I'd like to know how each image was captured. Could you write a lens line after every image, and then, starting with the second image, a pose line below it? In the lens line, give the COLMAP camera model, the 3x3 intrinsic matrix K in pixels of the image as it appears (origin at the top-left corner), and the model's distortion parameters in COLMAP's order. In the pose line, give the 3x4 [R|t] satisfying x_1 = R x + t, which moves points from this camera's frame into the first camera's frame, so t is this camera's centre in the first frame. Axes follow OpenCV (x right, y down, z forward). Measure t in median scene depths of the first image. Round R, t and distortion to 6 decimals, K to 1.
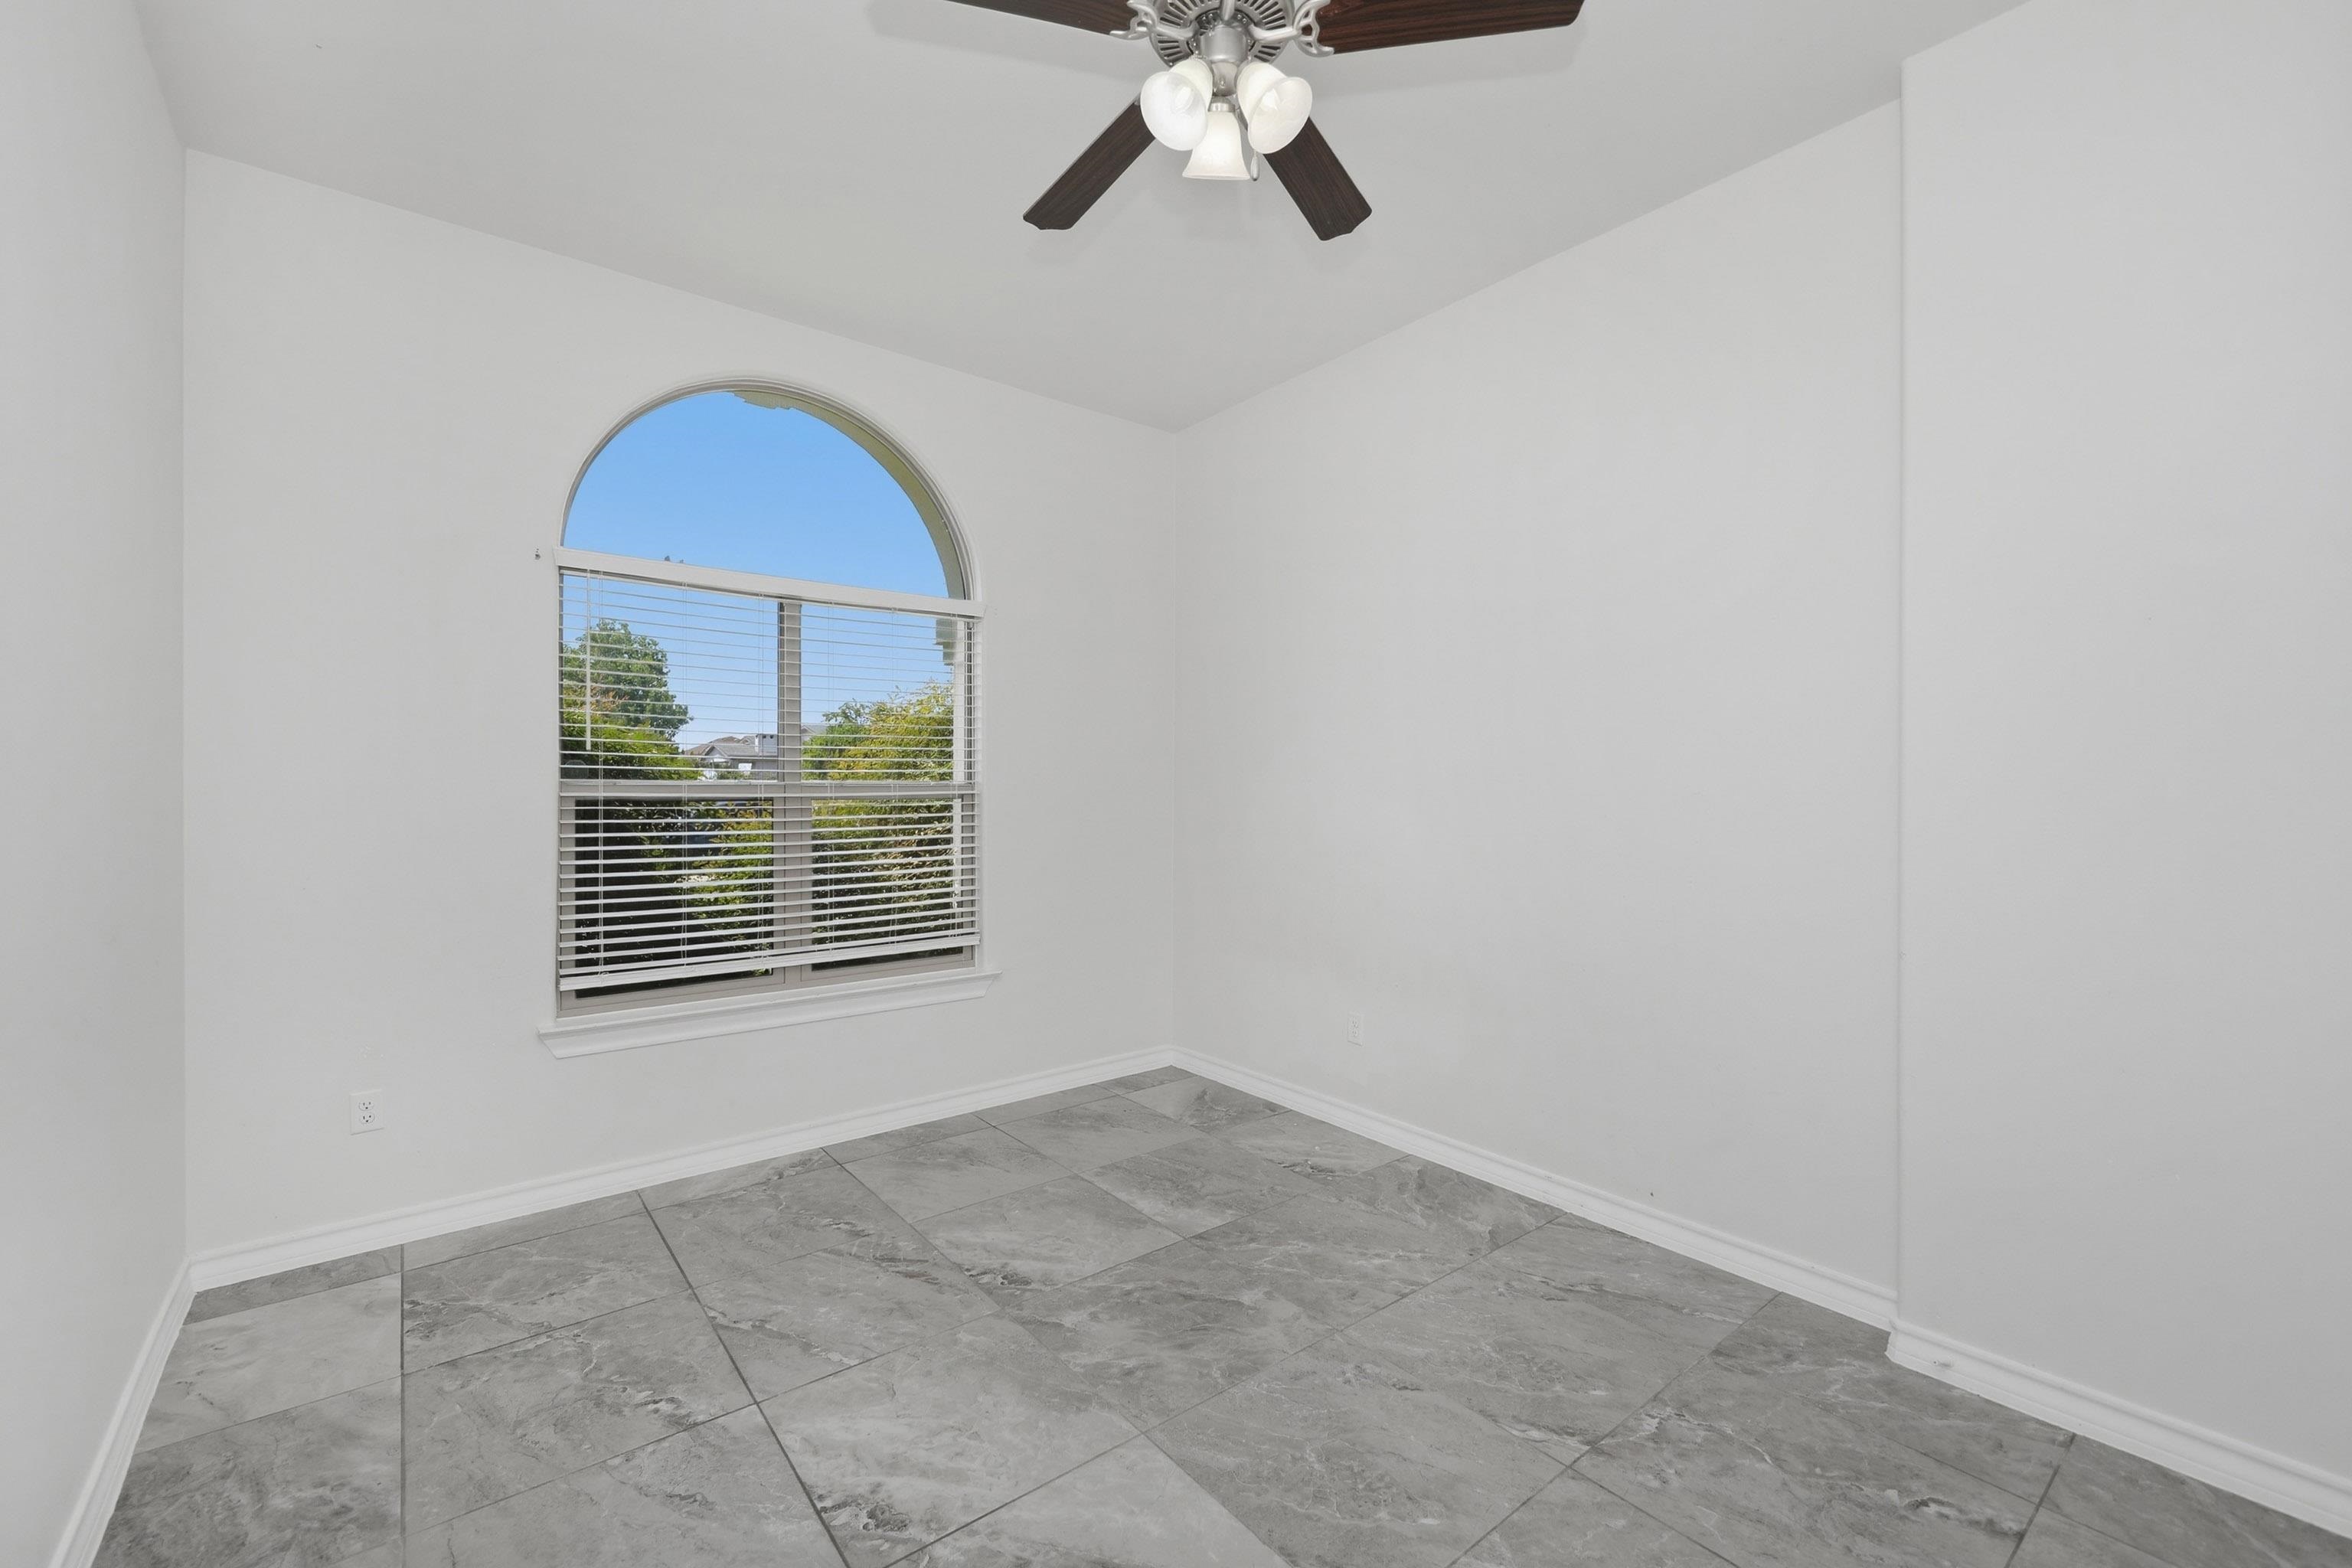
lens RADIAL K [[984.8, 0, 1174.1], [0, 984.8, 746.4], [0, 0, 1]] dist [0.000927, -0.001131]
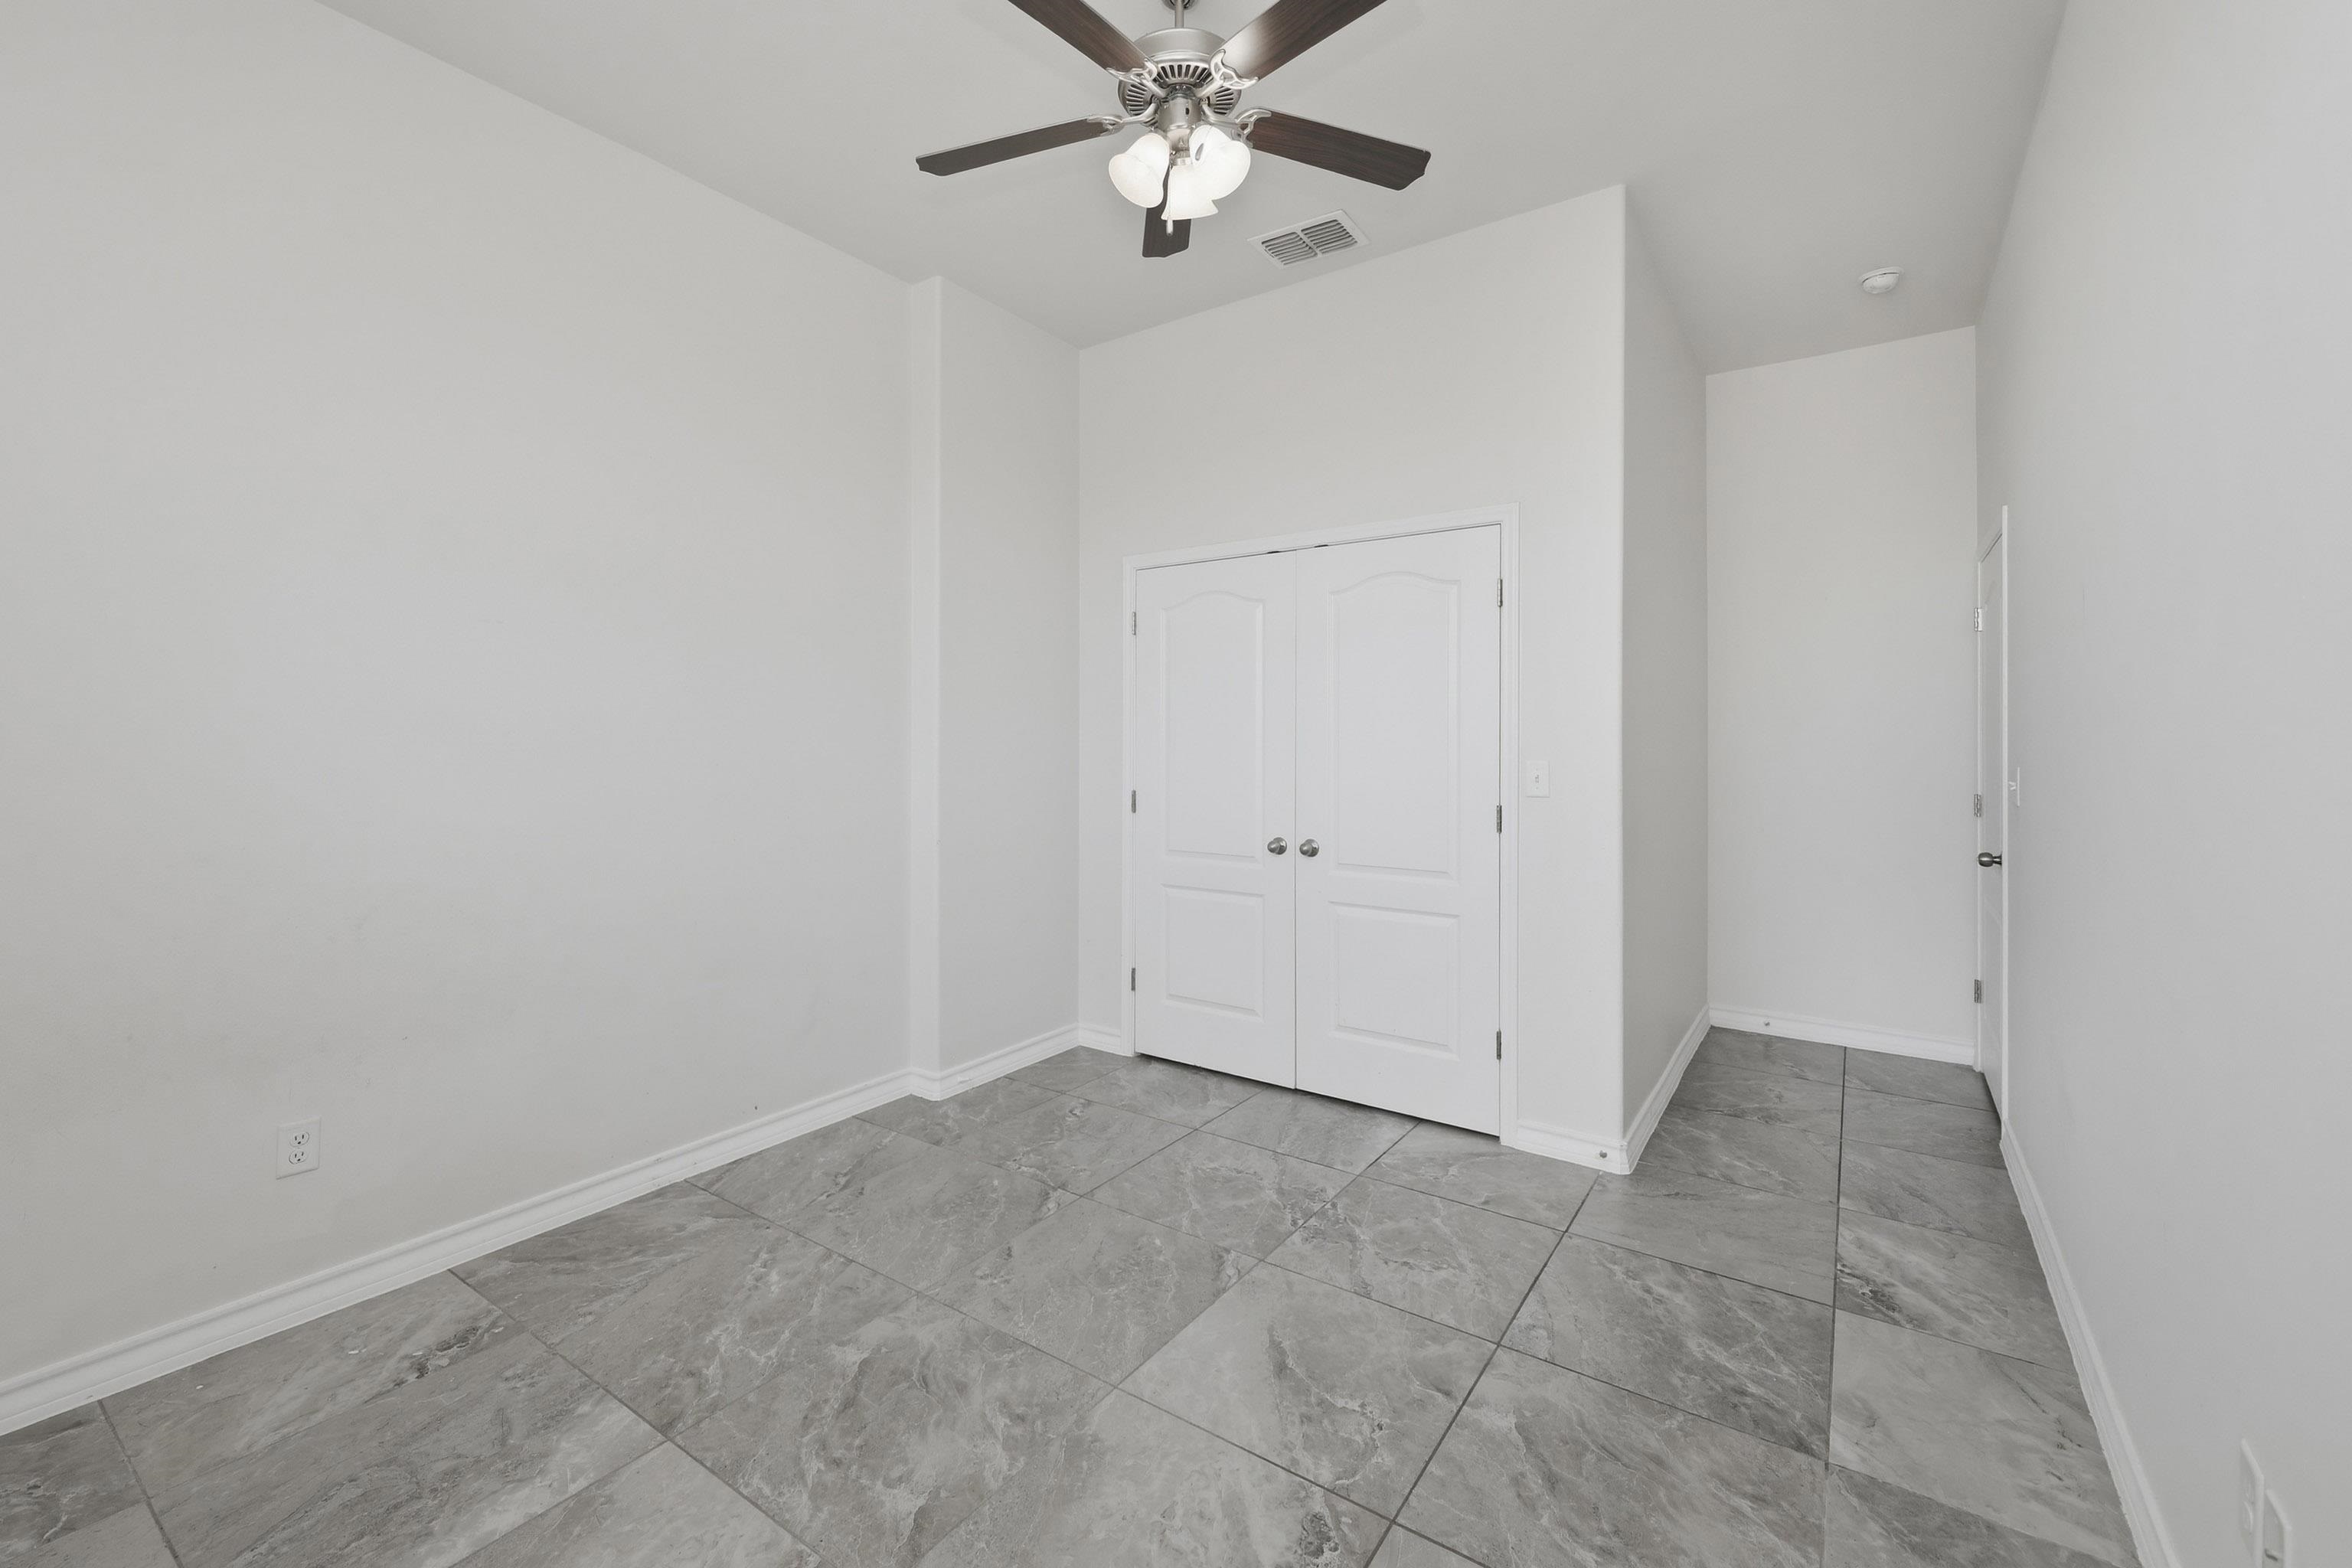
lens RADIAL K [[984.8, 0, 1174.1], [0, 984.8, 746.4], [0, 0, 1]] dist [0.000927, -0.001131]
pose [[-0.300514, -0.006815, 0.953753, -0.878021], [-0.031489, 0.999500, -0.002780, 0.046147], [-0.953258, -0.030868, -0.300578, 1.116452]]
